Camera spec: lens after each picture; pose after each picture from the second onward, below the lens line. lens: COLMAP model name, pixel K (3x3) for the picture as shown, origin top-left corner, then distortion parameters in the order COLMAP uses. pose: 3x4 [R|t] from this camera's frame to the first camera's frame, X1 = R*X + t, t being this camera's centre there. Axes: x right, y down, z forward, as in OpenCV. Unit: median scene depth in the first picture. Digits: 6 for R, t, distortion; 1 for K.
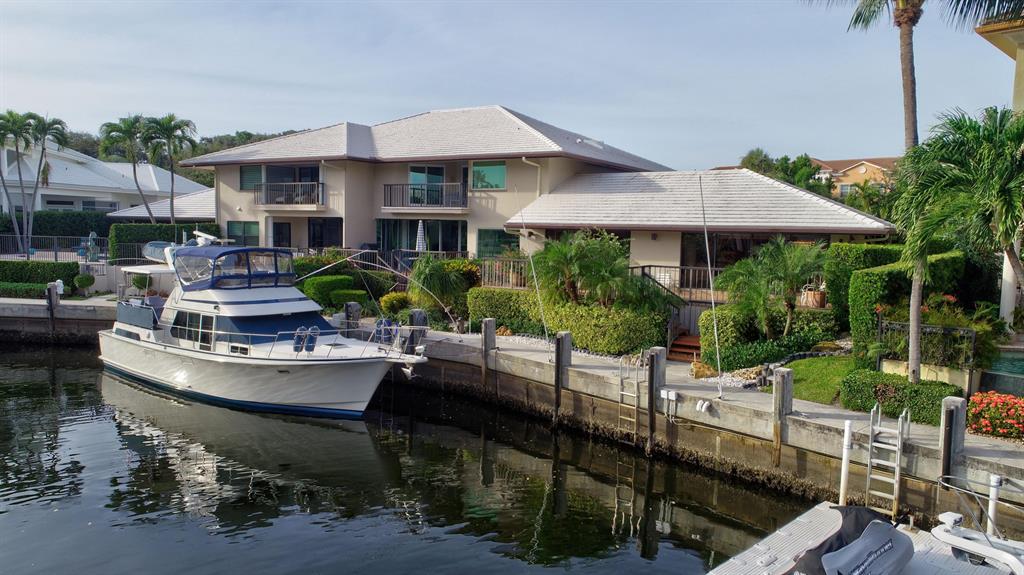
lens RADIAL K [[688.6, 0, 512.0], [0, 688.6, 287.5], [0, 0, 1]] dist [-0.003996, 0.001288]
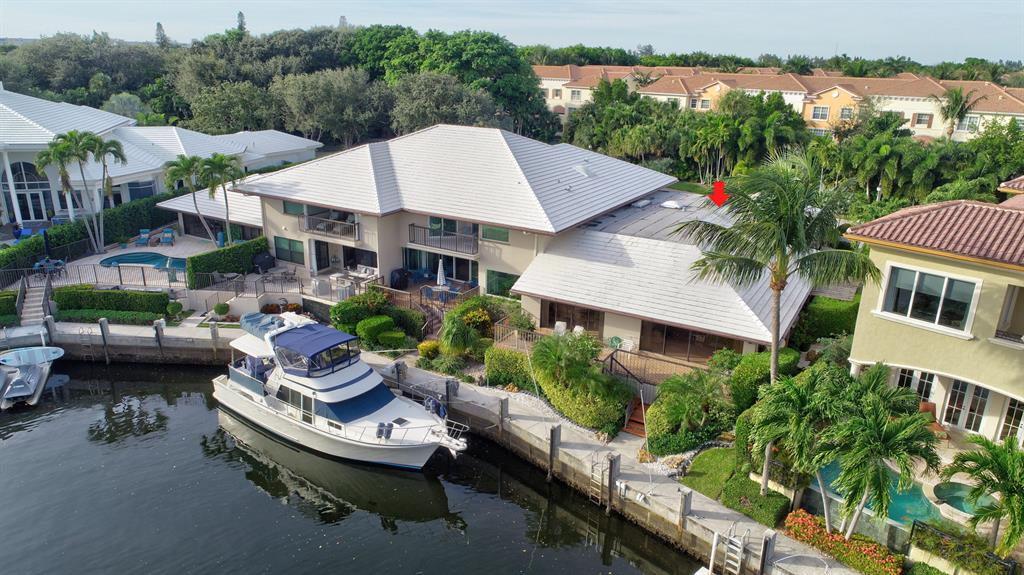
lens RADIAL K [[688.6, 0, 512.0], [0, 688.6, 287.5], [0, 0, 1]] dist [-0.003996, 0.001288]
pose [[0.999768, -0.008574, 0.019743, -0.042910], [0.003670, 0.971710, 0.236148, -0.523847], [-0.021209, -0.236021, 0.971516, -0.352556]]
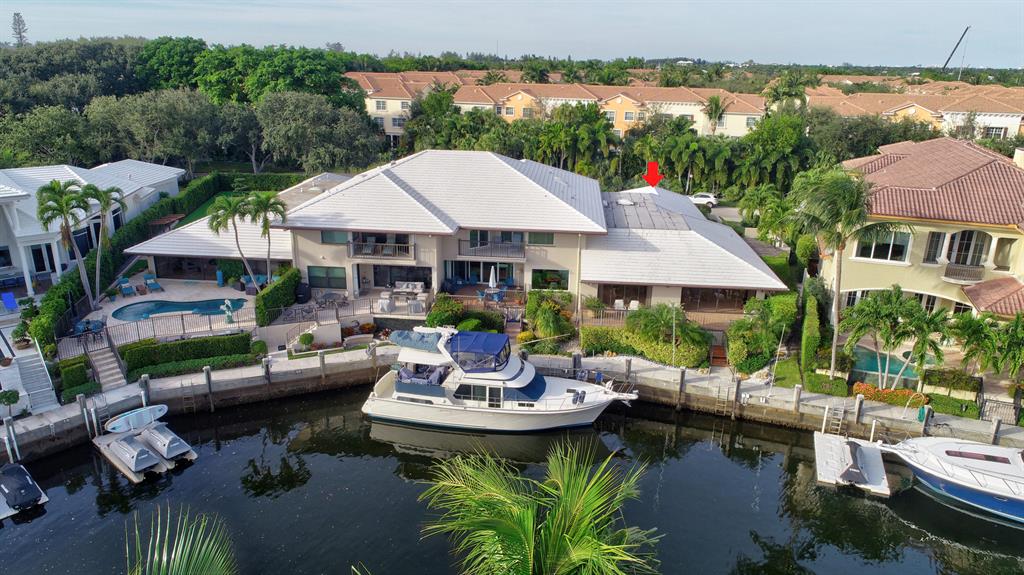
lens RADIAL K [[688.6, 0, 512.0], [0, 688.6, 287.5], [0, 0, 1]] dist [-0.003996, 0.001288]
pose [[0.891443, -0.148327, 0.428168, -1.125268], [0.040007, 0.966980, 0.251691, -0.647092], [-0.451363, -0.207239, 0.867942, -0.480603]]
